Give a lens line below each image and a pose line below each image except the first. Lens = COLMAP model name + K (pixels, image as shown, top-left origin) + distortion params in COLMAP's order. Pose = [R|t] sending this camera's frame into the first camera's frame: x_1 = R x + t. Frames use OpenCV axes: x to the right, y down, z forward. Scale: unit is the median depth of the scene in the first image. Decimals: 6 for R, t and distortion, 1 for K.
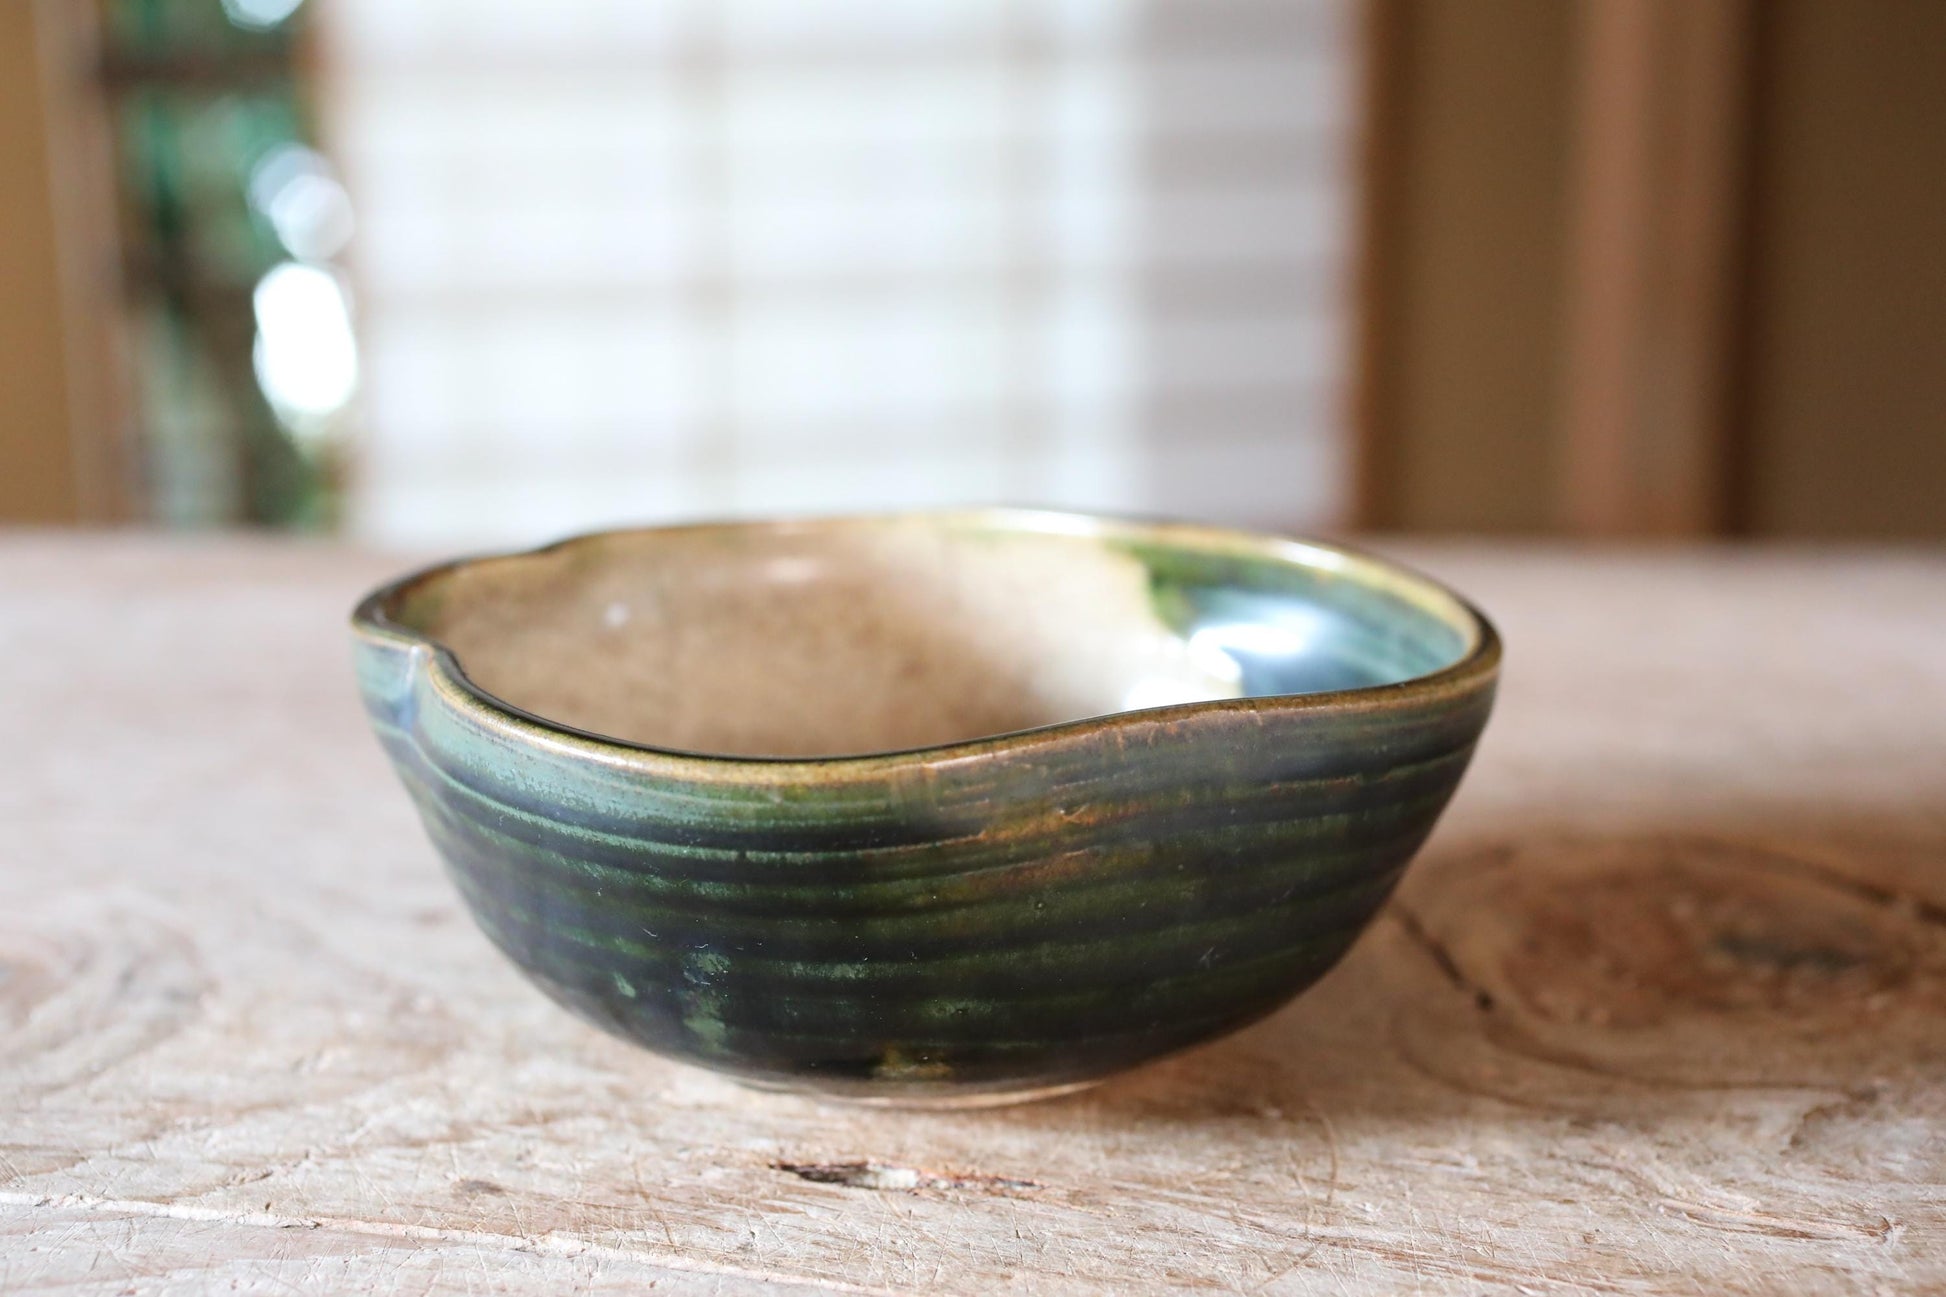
lens RADIAL K [[3077.3, 0, 973.0], [0, 3077.3, 648.5], [0, 0, 1]] dist [-0.038738, 0.221416]
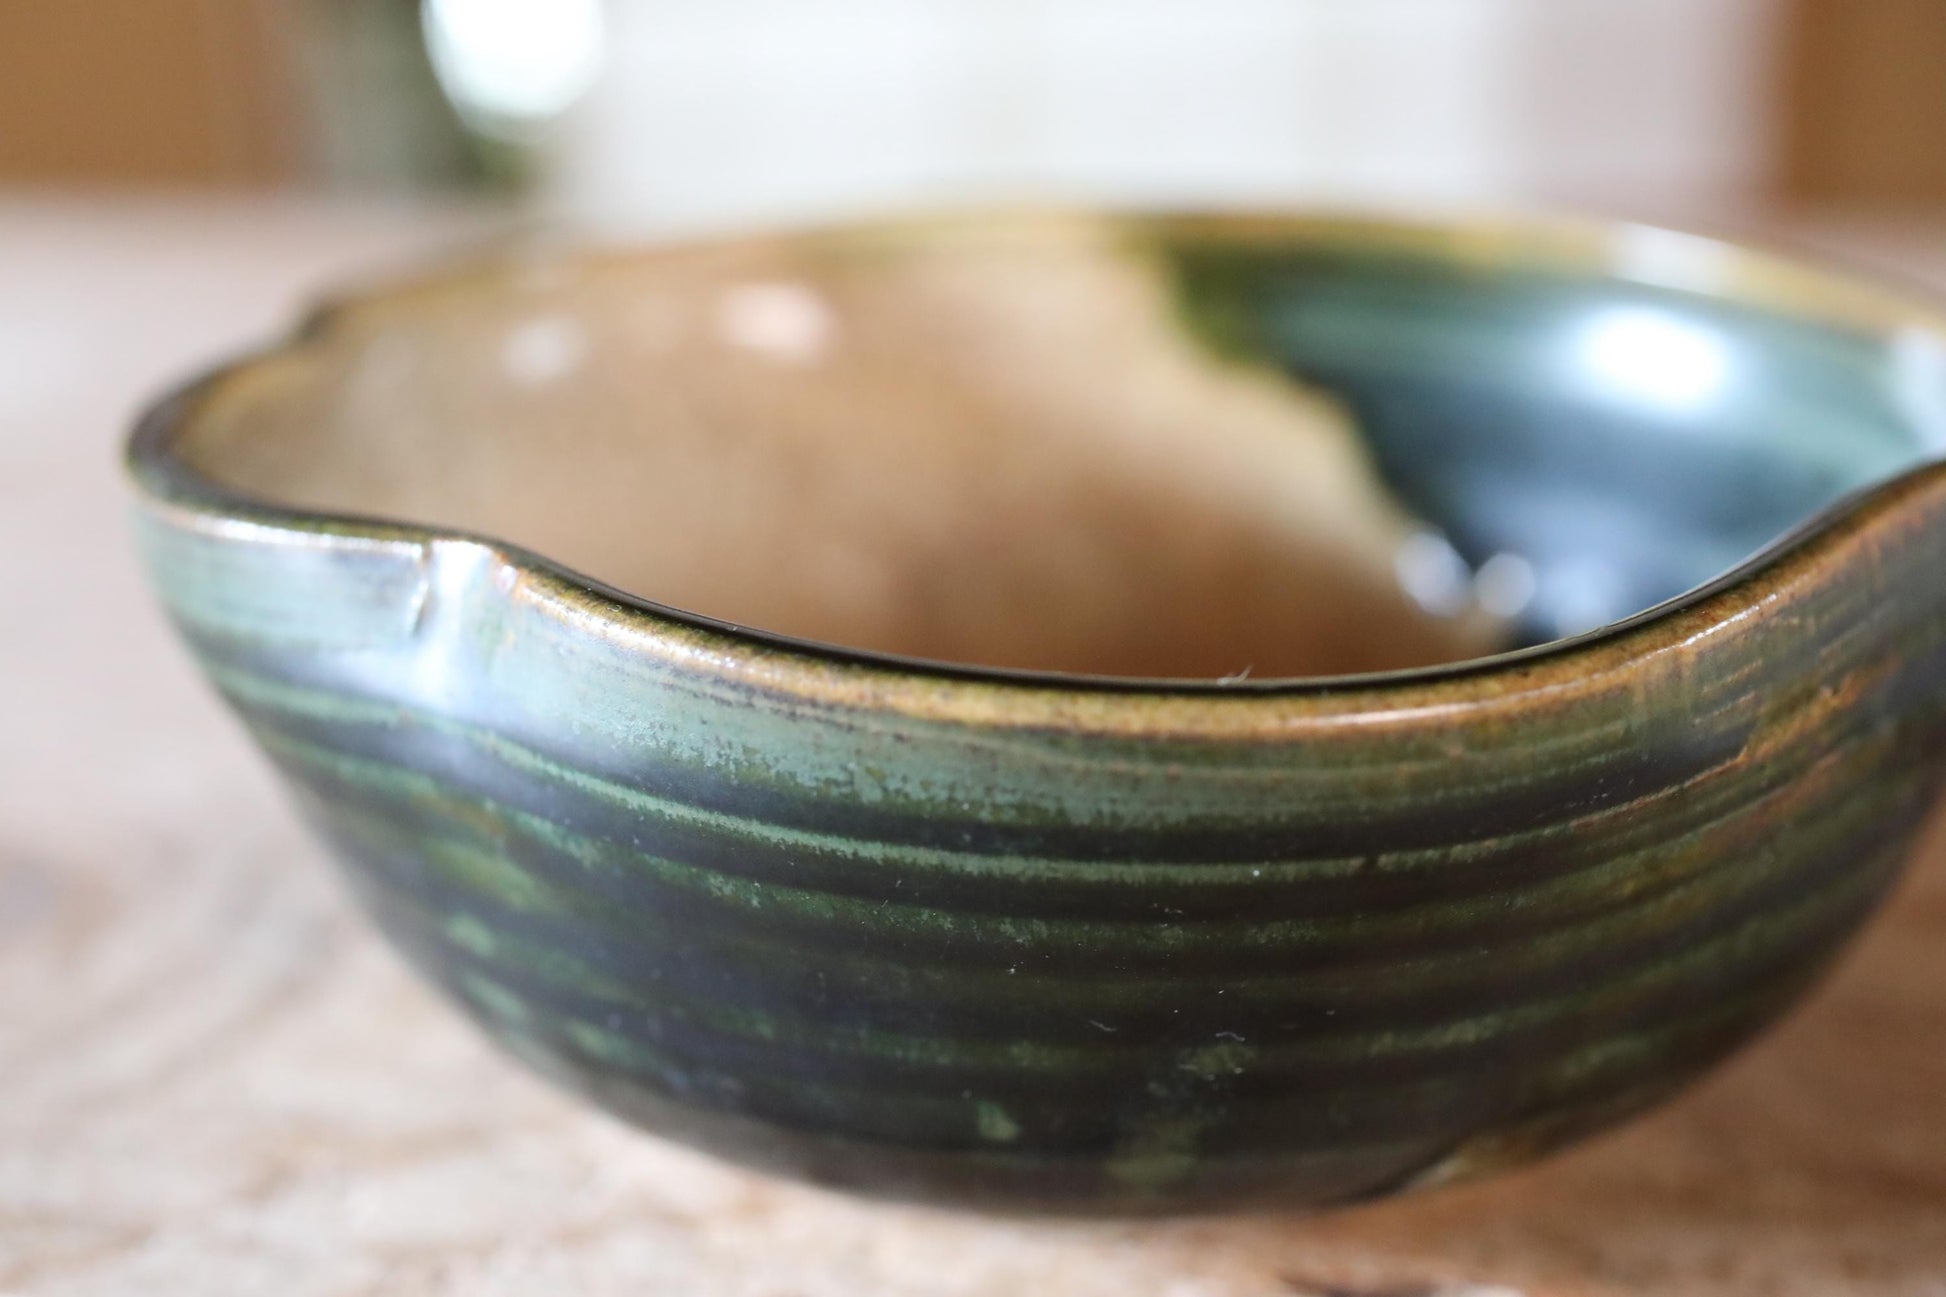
lens RADIAL K [[3077.3, 0, 973.0], [0, 3077.3, 648.5], [0, 0, 1]] dist [-0.038738, 0.221416]
pose [[0.908827, -0.139969, 0.392991, -0.339286], [0.105631, 0.988545, 0.107801, -0.033208], [-0.403578, -0.056461, 0.913201, 0.548539]]
